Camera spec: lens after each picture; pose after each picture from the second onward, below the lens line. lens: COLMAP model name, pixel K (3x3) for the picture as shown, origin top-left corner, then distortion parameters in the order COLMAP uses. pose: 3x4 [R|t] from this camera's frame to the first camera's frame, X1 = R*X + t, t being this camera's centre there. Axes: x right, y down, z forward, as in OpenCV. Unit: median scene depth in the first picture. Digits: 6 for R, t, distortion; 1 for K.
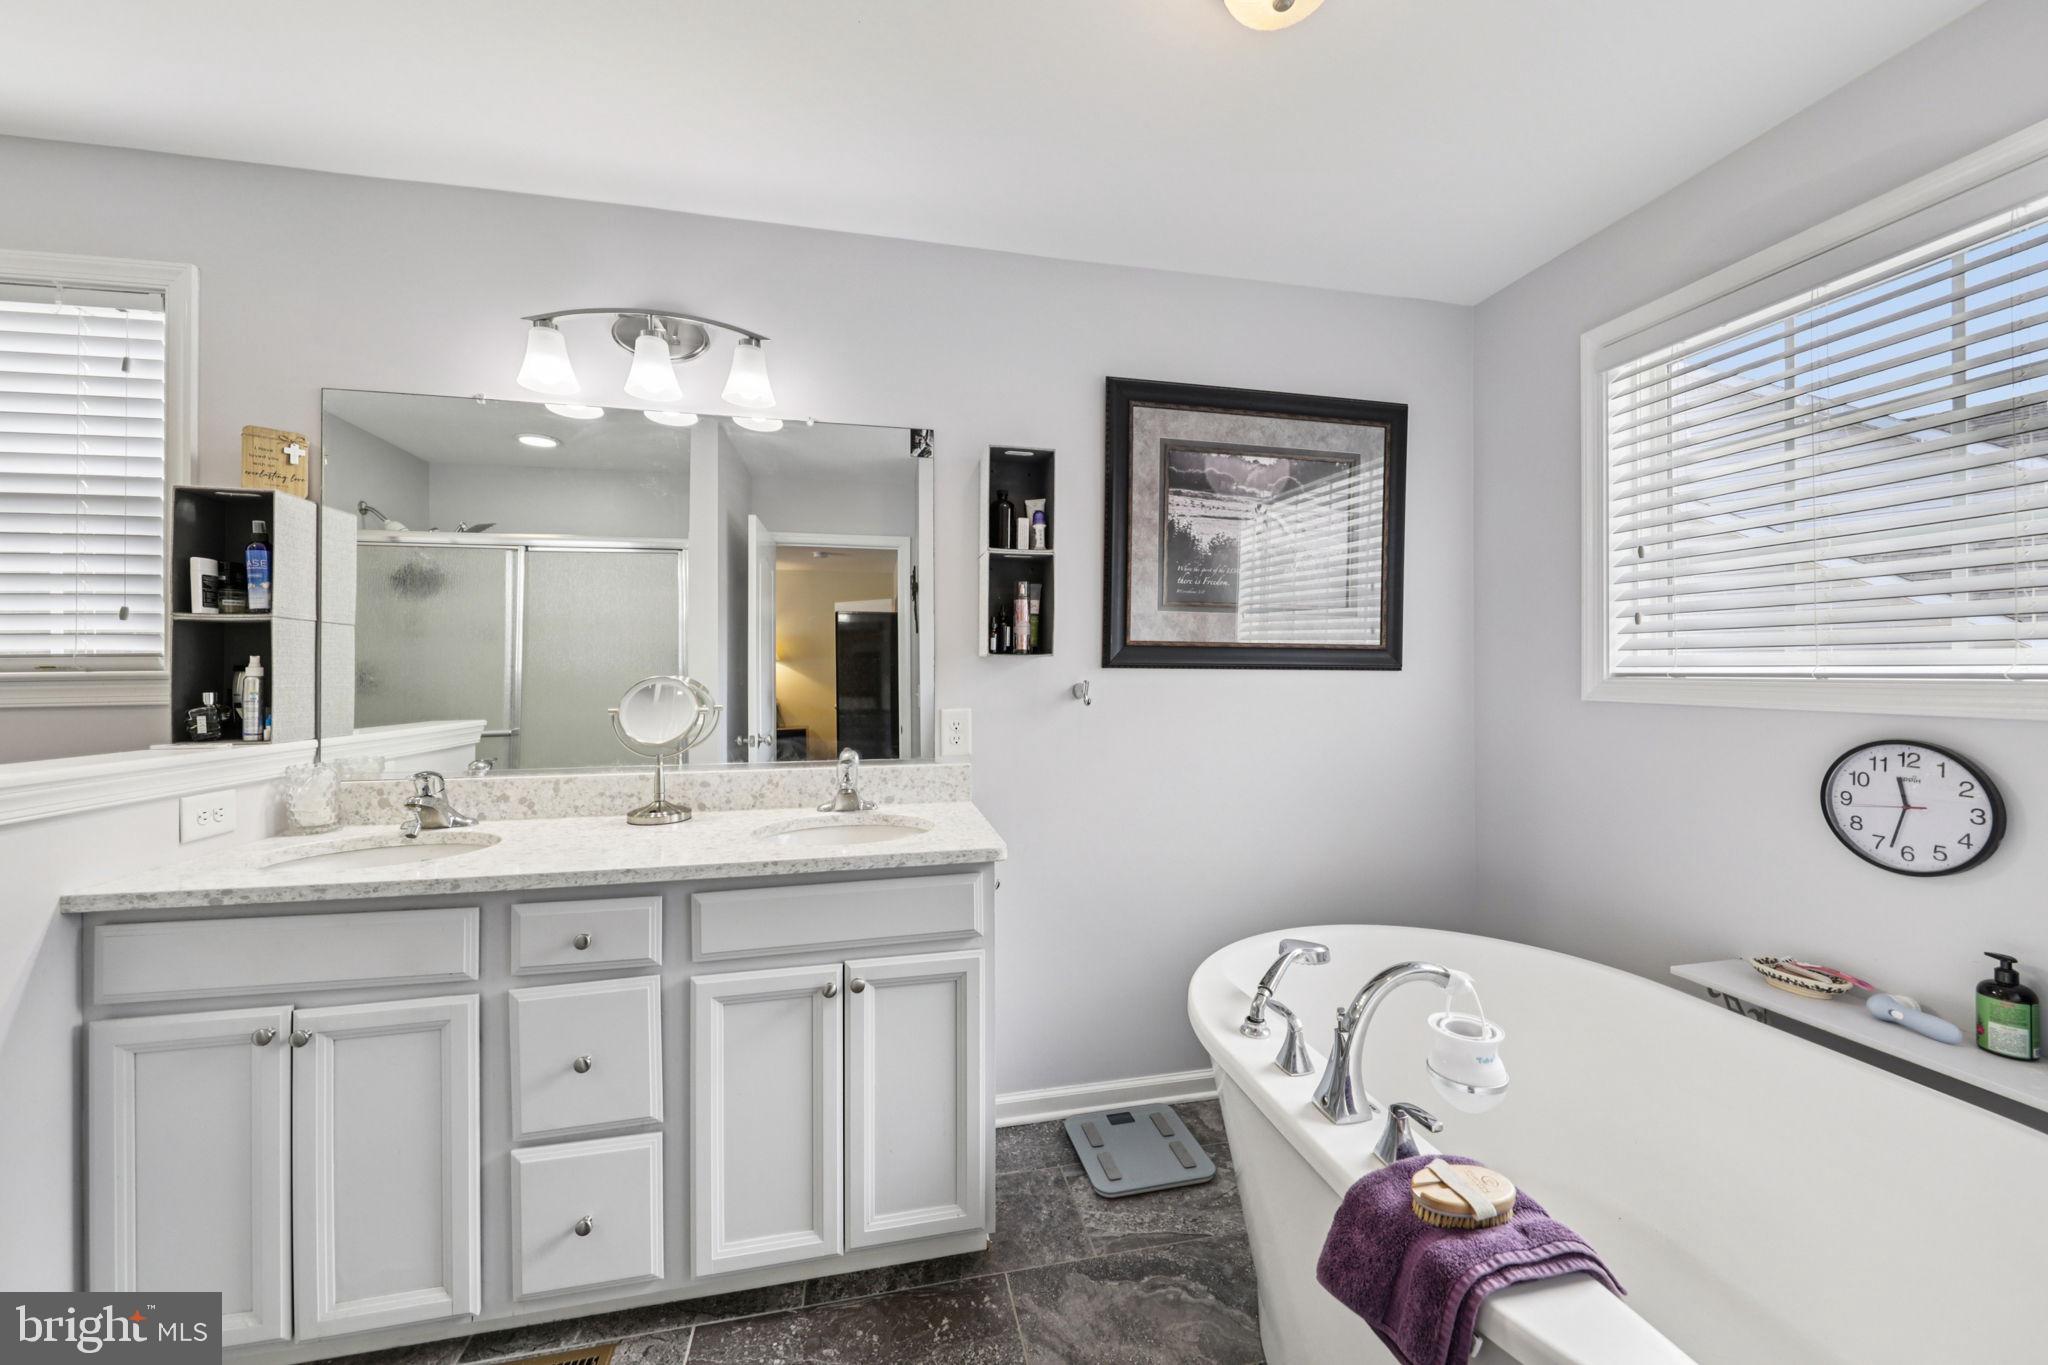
lens RADIAL K [[809.0, 0, 1020.3], [0, 809.0, 676.4], [0, 0, 1]] dist [-0.000192, -0.002468]
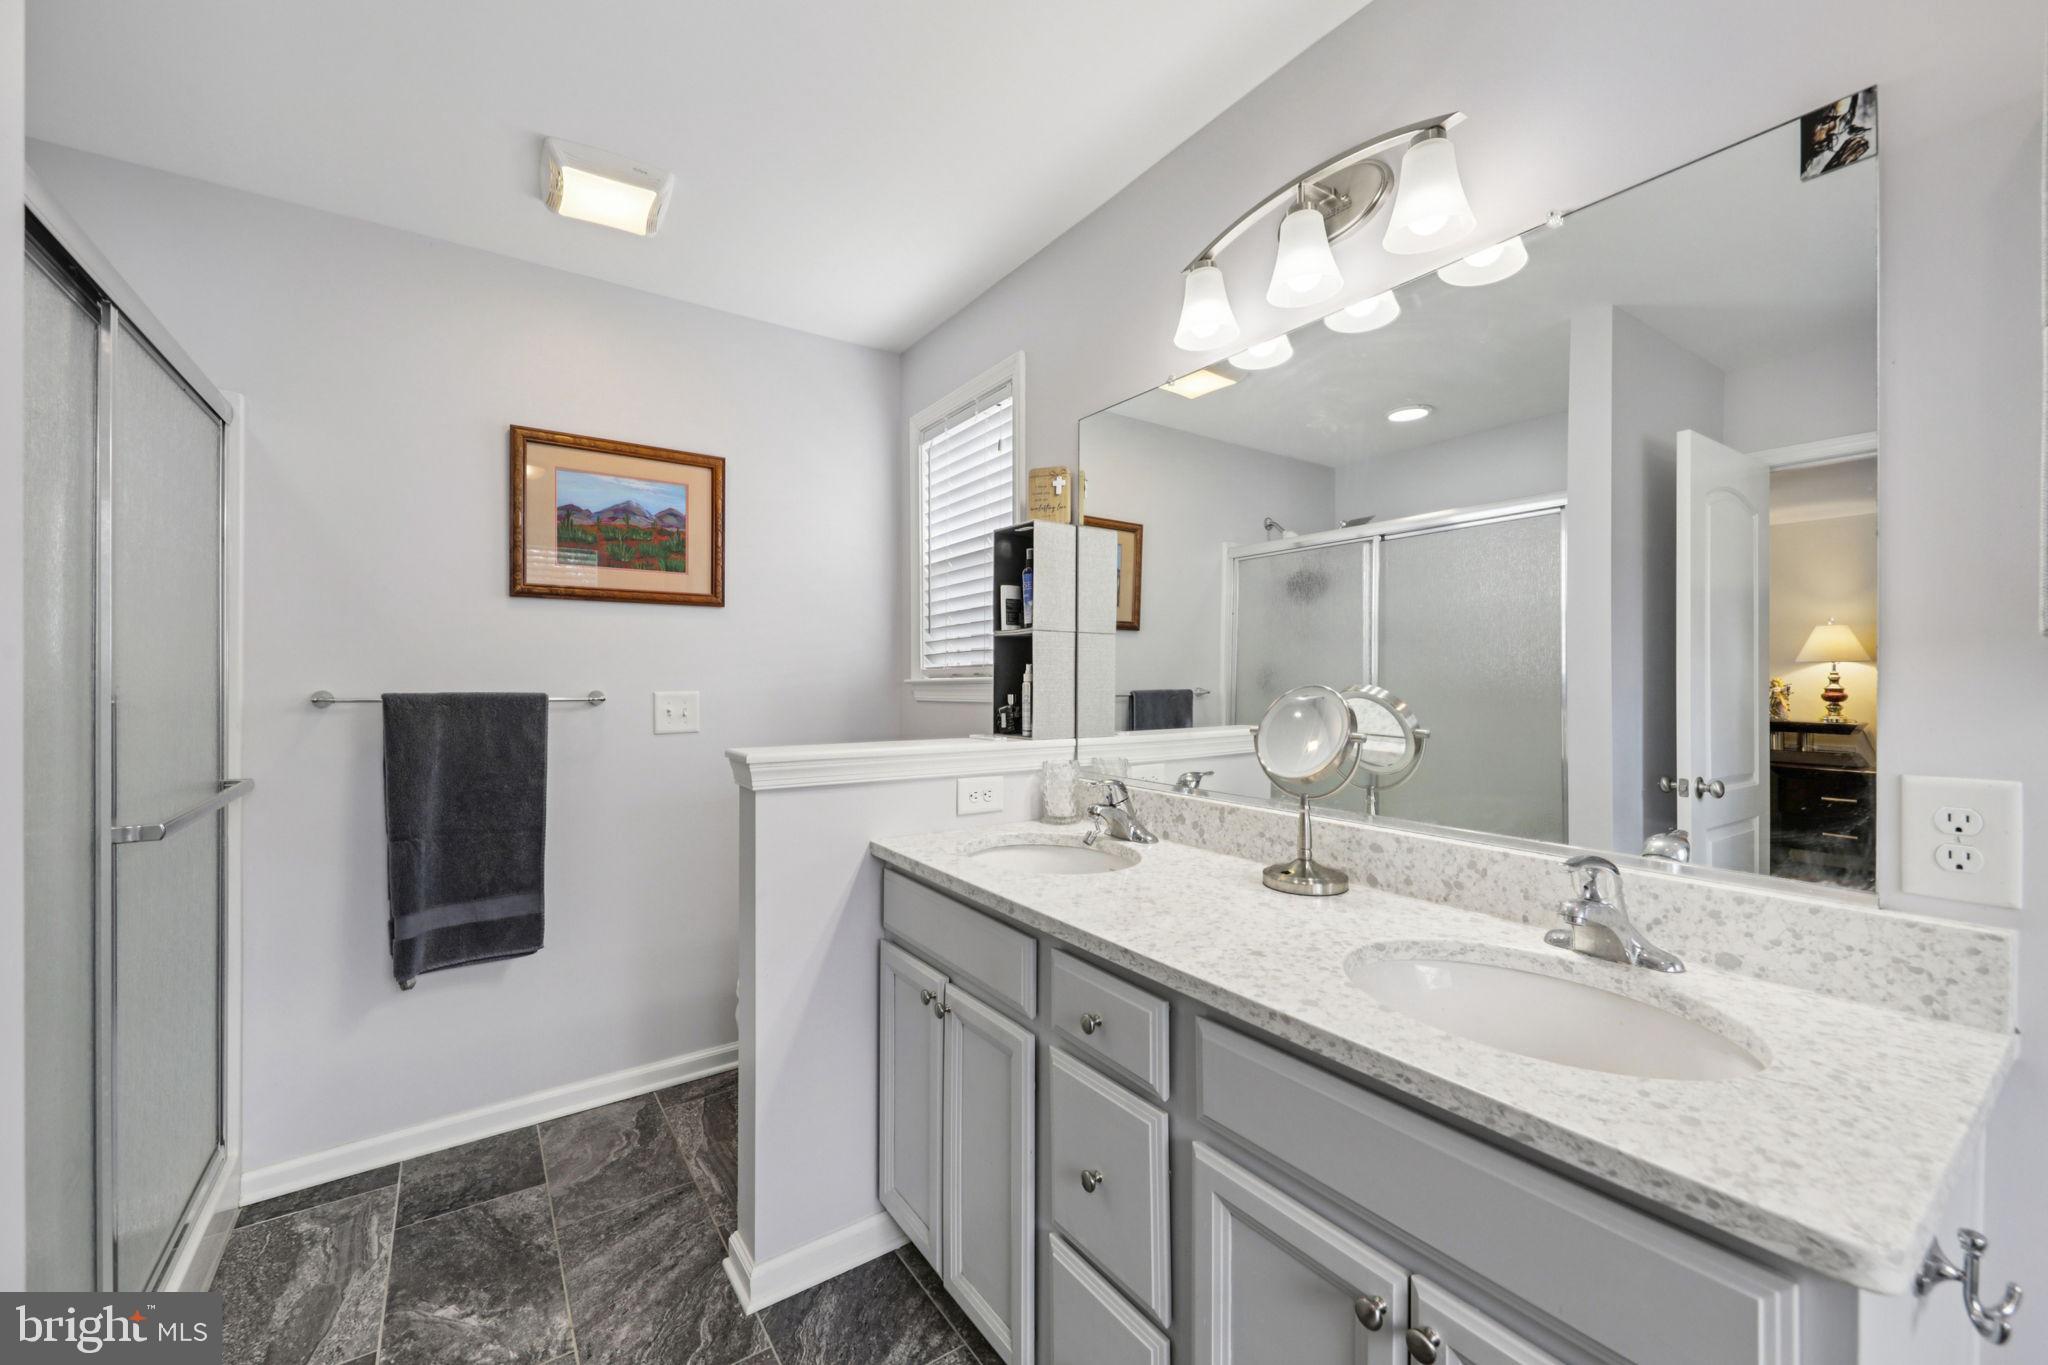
lens RADIAL K [[809.0, 0, 1014.2], [0, 809.0, 674.0], [0, 0, 1]] dist [-0.000192, -0.002468]
pose [[0.353291, -0.002349, -0.935510, 0.141655], [-0.003888, 0.999985, -0.003979, -0.006060], [0.935505, 0.005043, 0.353277, 0.551714]]
